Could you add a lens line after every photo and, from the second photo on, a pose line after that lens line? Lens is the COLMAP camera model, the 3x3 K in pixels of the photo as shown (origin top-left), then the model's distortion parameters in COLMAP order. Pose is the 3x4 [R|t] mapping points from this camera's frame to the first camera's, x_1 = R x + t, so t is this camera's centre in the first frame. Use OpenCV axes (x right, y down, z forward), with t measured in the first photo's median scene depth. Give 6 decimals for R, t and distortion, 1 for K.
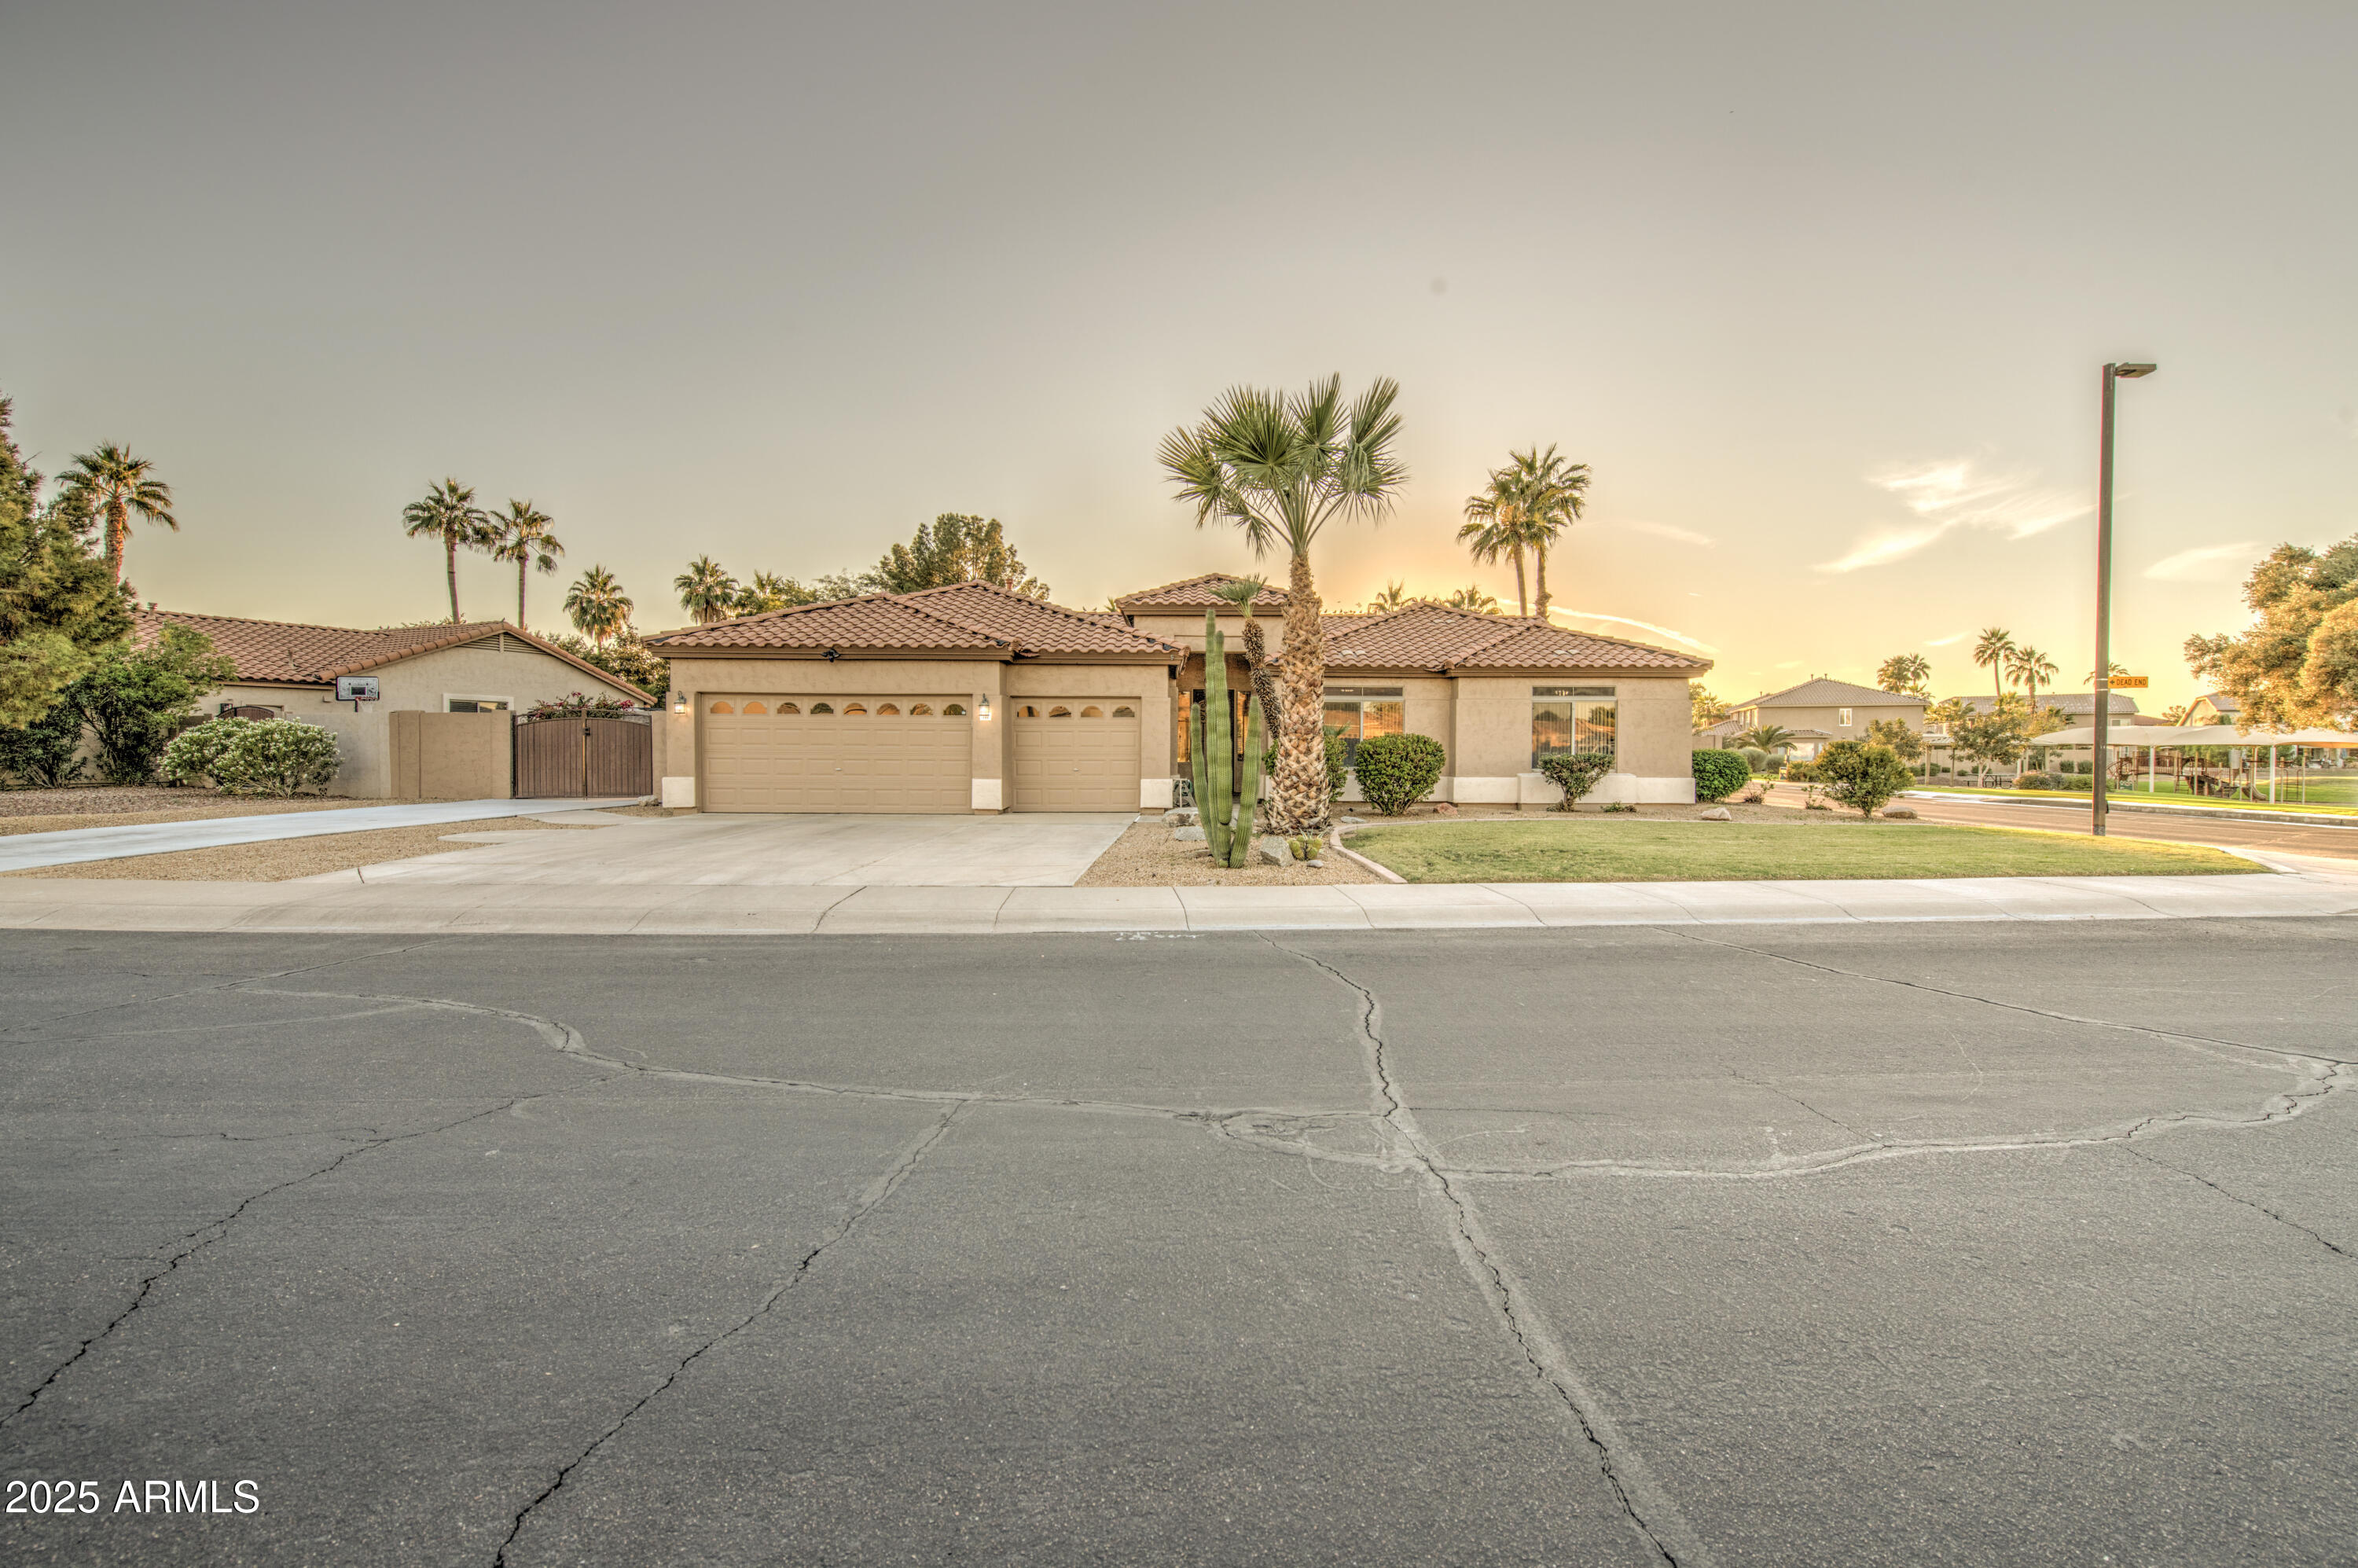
lens RADIAL K [[1138.8, 0, 1179.0], [0, 1138.8, 784.0], [0, 0, 1]] dist [0.001067, -0.000067]
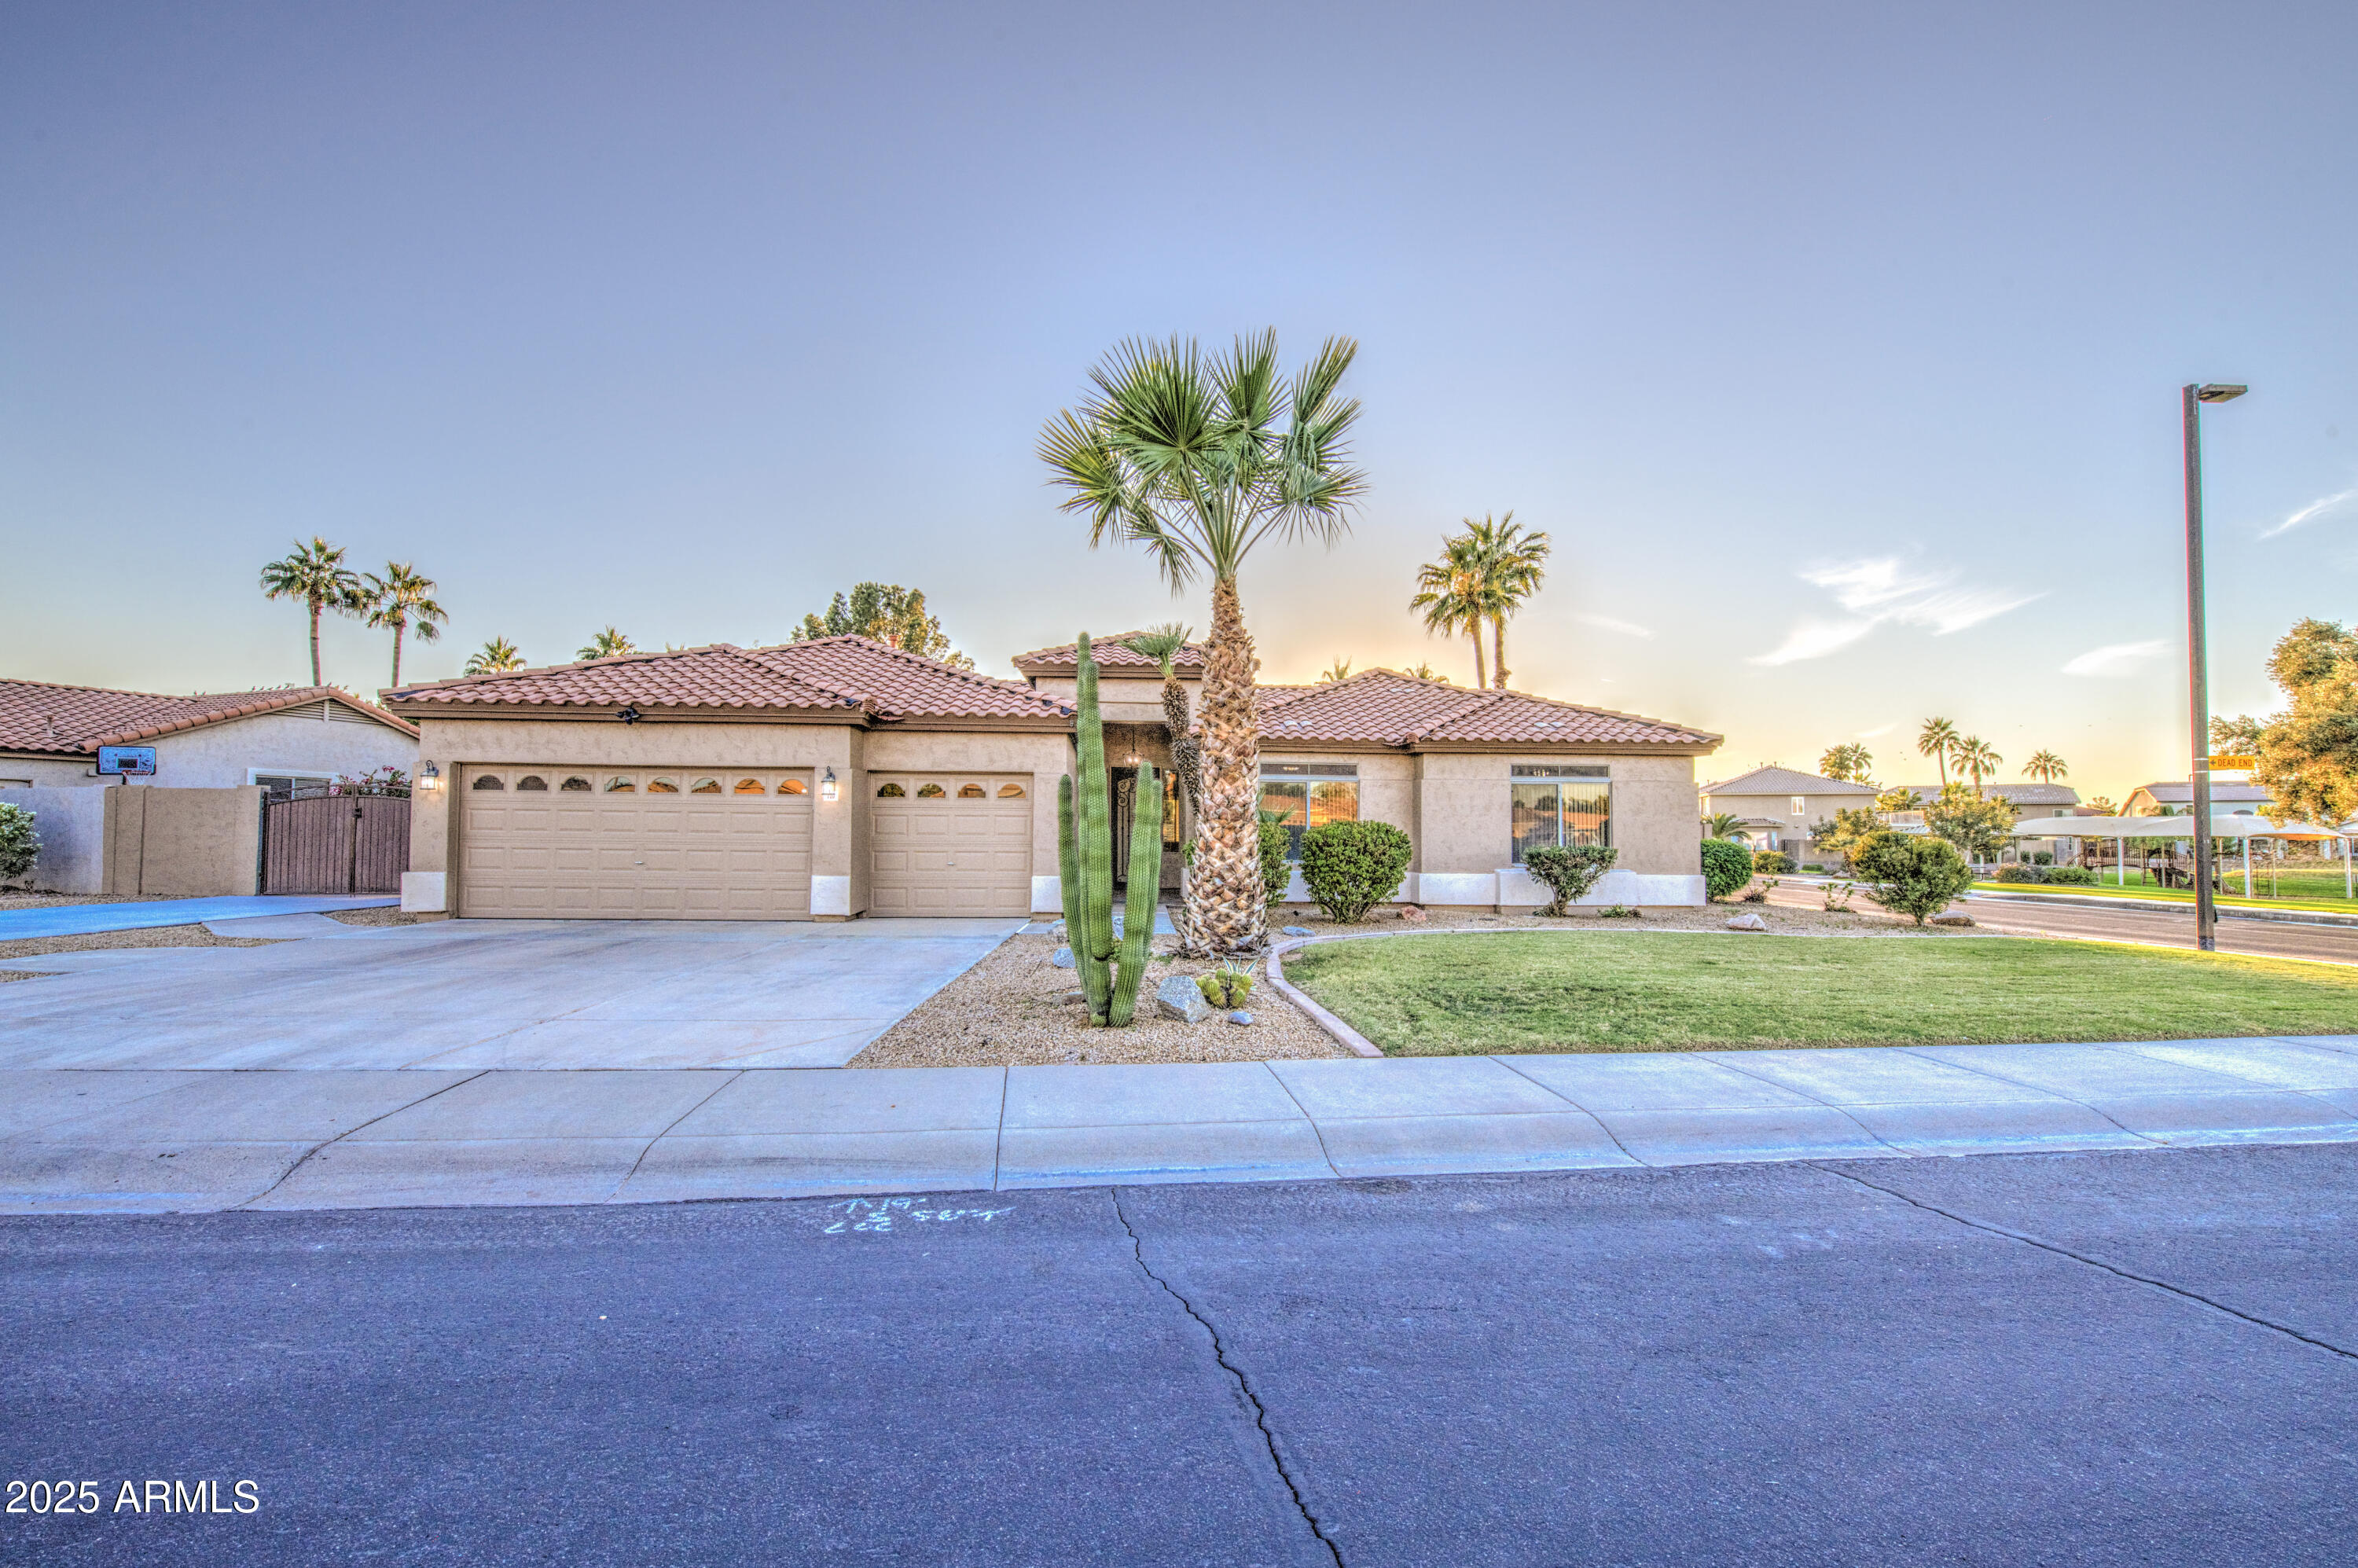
lens RADIAL K [[1028.2, 0, 1179.0], [0, 1028.2, 784.0], [0, 0, 1]] dist [0.001593, 0.000166]
pose [[0.999351, 0.006563, 0.035415, 0.039979], [-0.003779, 0.996937, -0.078118, -0.011711], [-0.035819, 0.077934, 0.996315, 0.256940]]
